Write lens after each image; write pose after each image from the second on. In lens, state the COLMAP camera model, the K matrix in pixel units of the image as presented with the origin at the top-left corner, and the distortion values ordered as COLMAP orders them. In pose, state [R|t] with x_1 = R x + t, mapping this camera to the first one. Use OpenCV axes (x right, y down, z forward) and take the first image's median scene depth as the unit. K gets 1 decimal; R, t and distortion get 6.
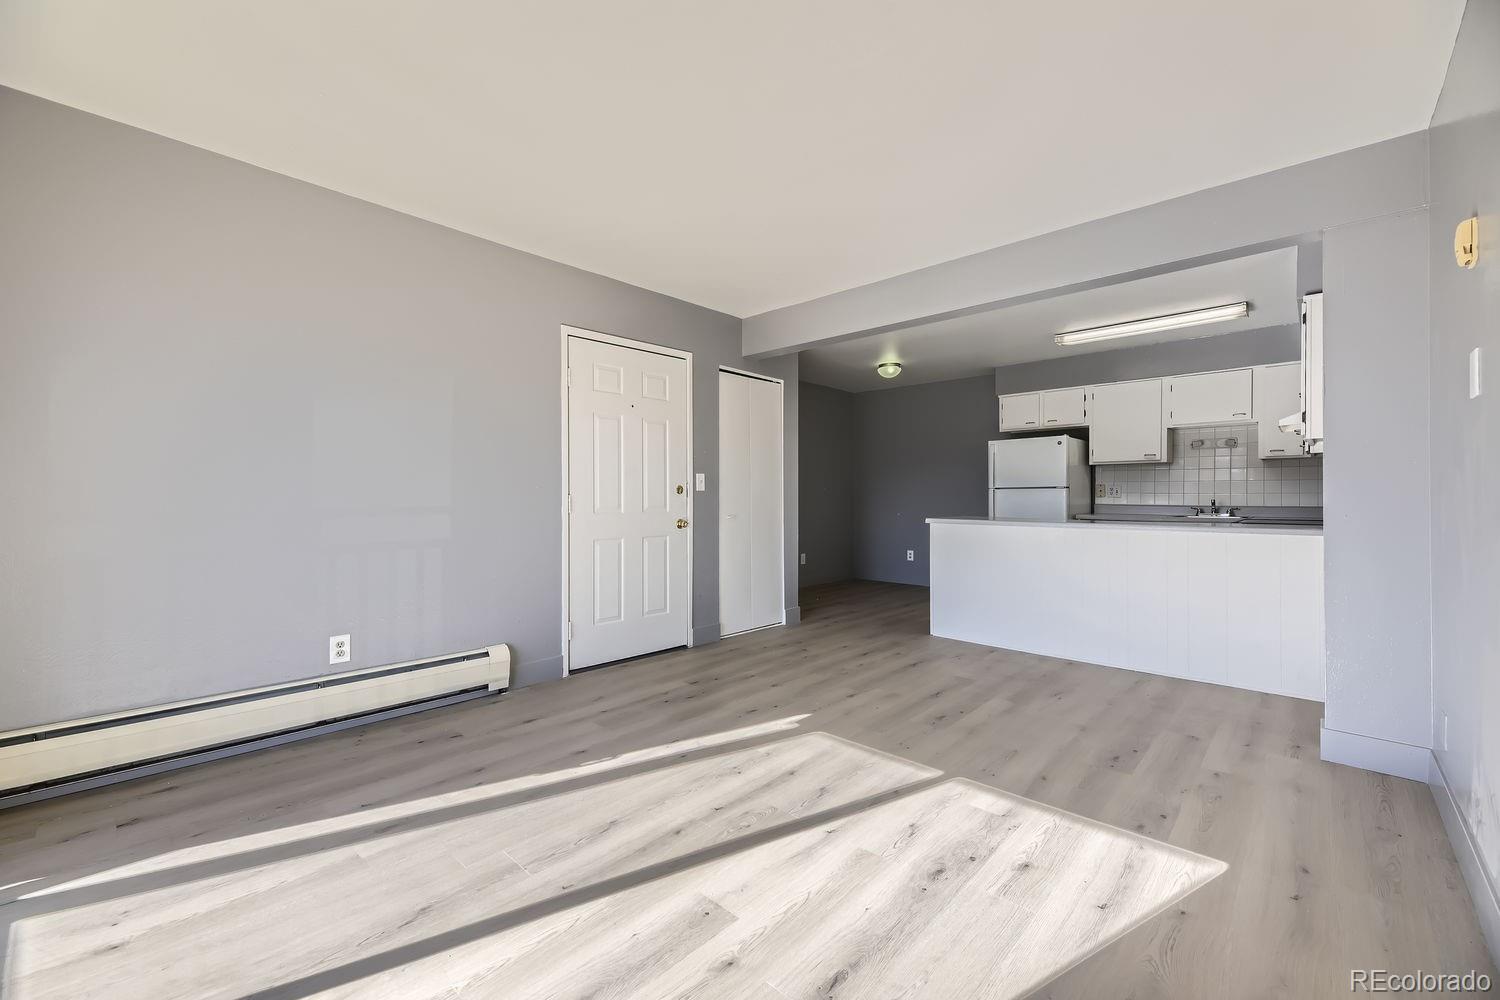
lens RADIAL K [[603.3, 0, 746.9], [0, 603.3, 498.0], [0, 0, 1]] dist [0.006359, -0.002227]
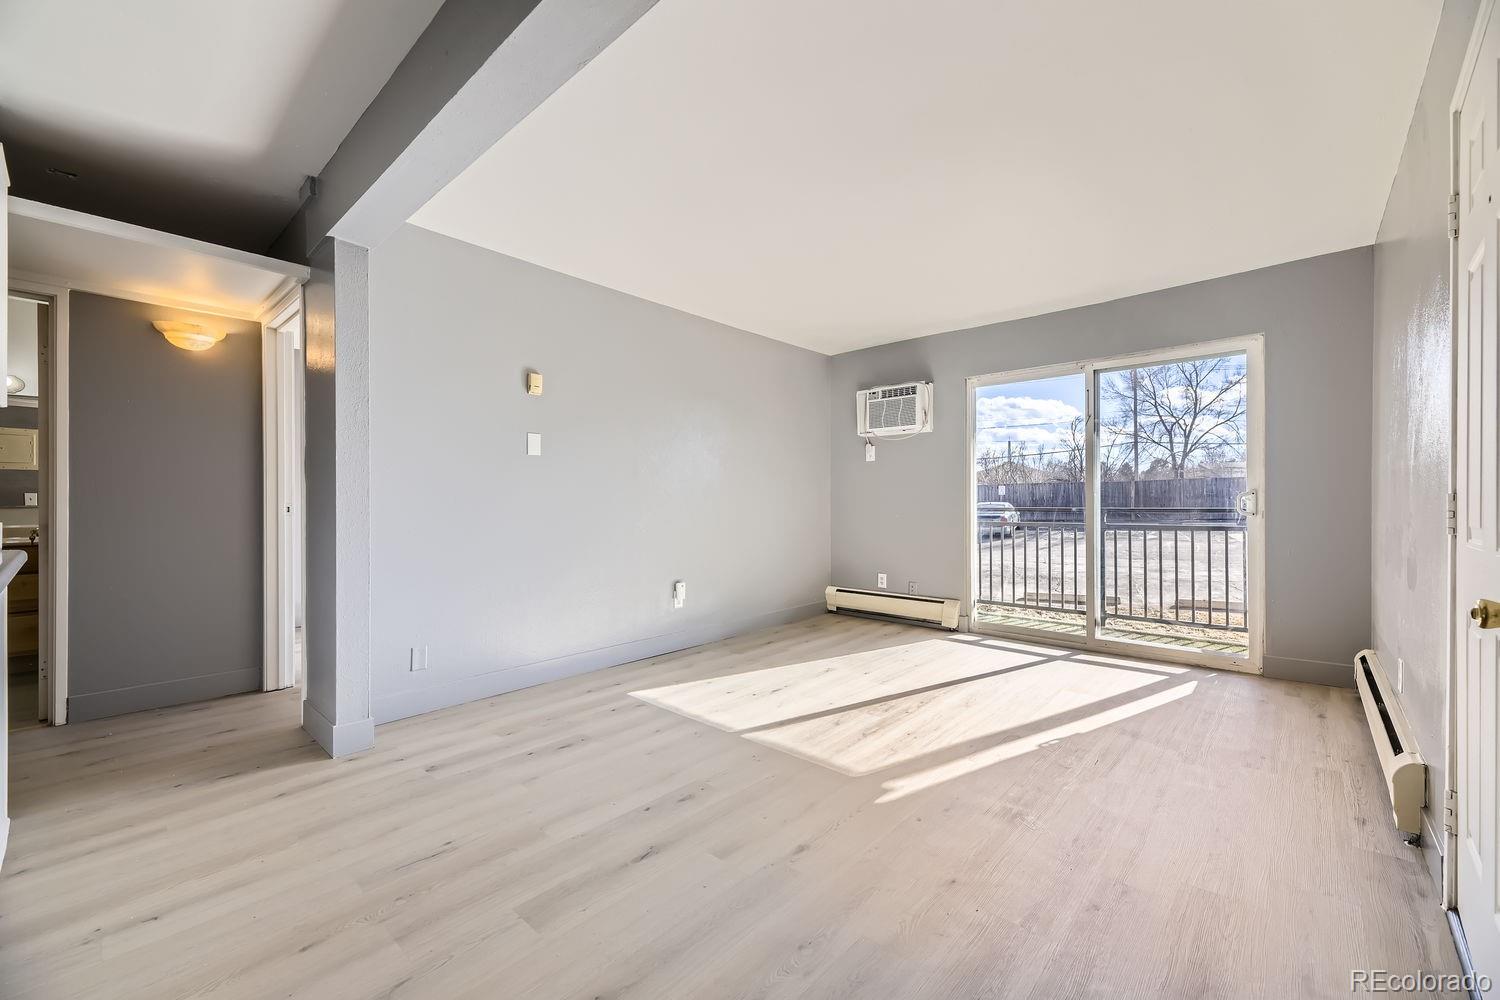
lens RADIAL K [[603.3, 0, 750.9], [0, 603.3, 502.3], [0, 0, 1]] dist [0.006359, -0.002227]
pose [[-0.999728, 0.007332, -0.022140, 0.302384], [0.007188, 0.999953, 0.006573, -0.001299], [0.022187, 0.006412, -0.999733, 2.052589]]
